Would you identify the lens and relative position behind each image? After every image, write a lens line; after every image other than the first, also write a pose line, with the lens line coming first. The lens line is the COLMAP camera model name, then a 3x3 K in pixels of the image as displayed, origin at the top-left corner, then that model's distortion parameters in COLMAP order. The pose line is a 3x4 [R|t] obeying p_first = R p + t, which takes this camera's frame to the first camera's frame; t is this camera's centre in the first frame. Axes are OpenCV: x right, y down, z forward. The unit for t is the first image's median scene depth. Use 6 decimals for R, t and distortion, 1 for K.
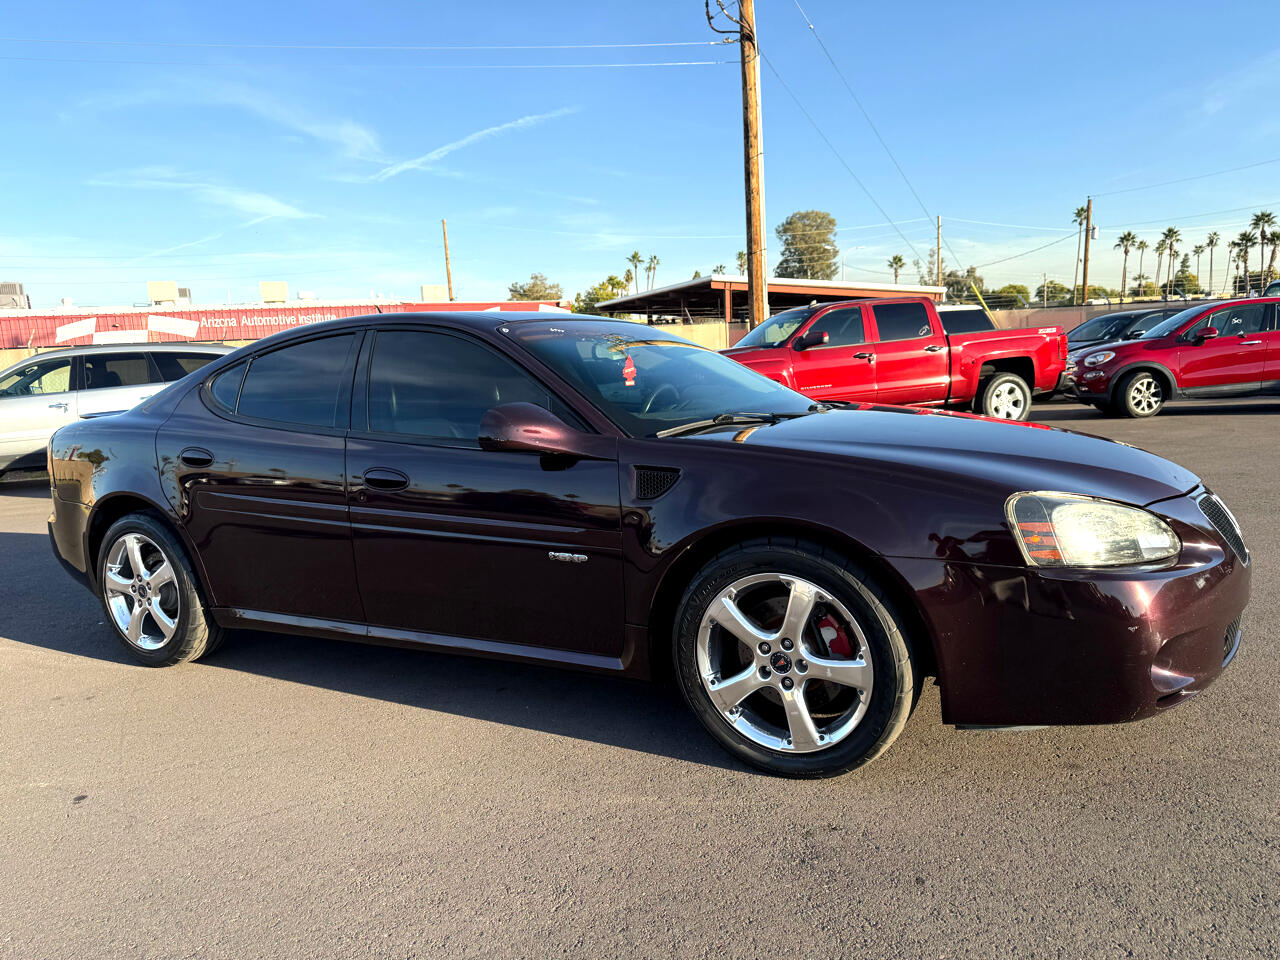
lens RADIAL K [[905.7, 0, 621.2], [0, 905.7, 510.6], [0, 0, 1]] dist [0.036480, -0.043957]
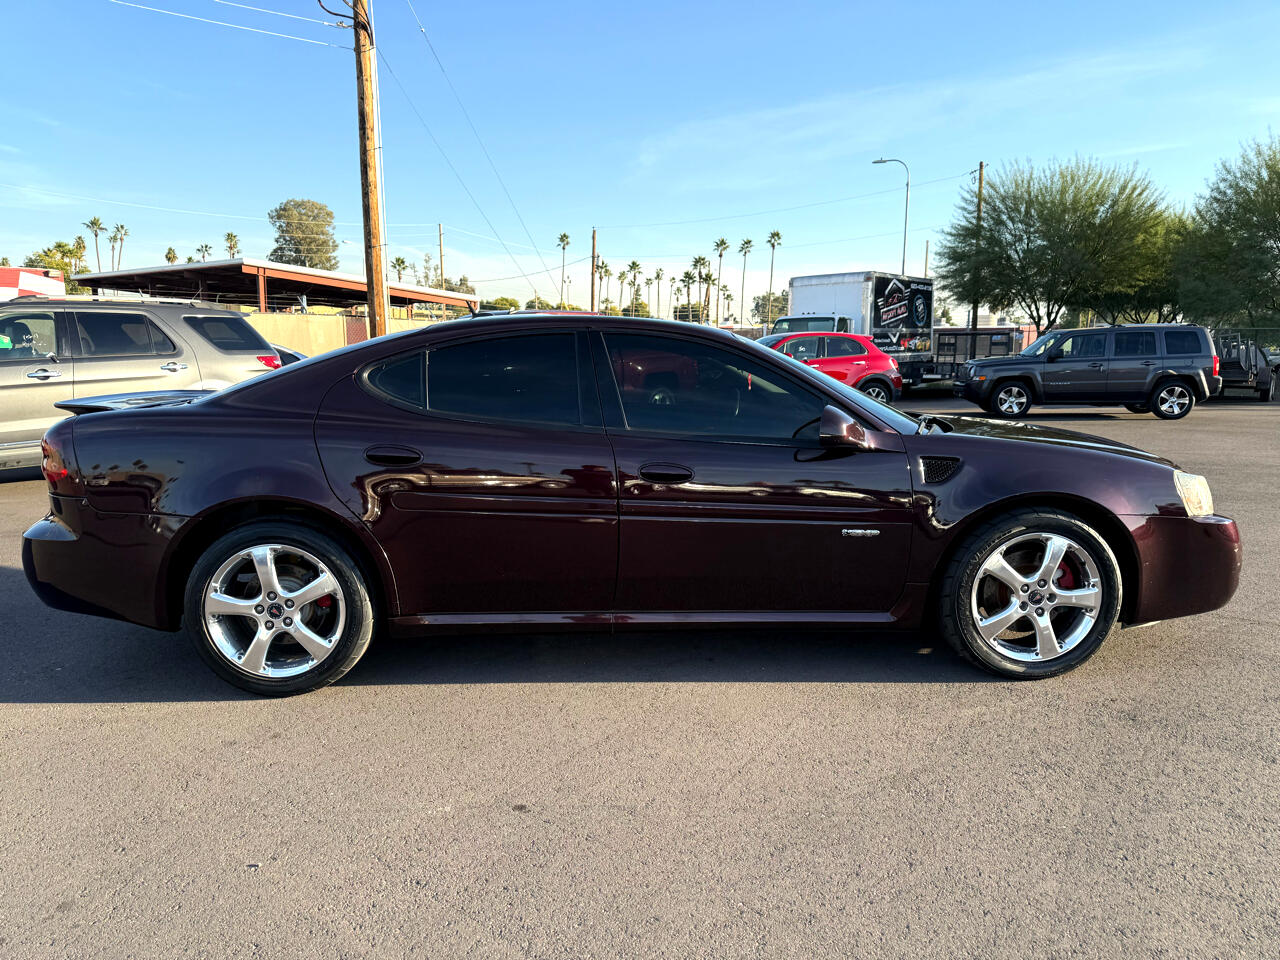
lens RADIAL K [[905.7, 0, 650.7], [0, 905.7, 506.9], [0, 0, 1]] dist [0.036480, -0.043957]
pose [[0.844492, -0.034815, 0.534435, -0.139353], [0.036892, 0.999296, 0.006802, -0.000343], [-0.534296, 0.013972, 0.845182, 0.017416]]
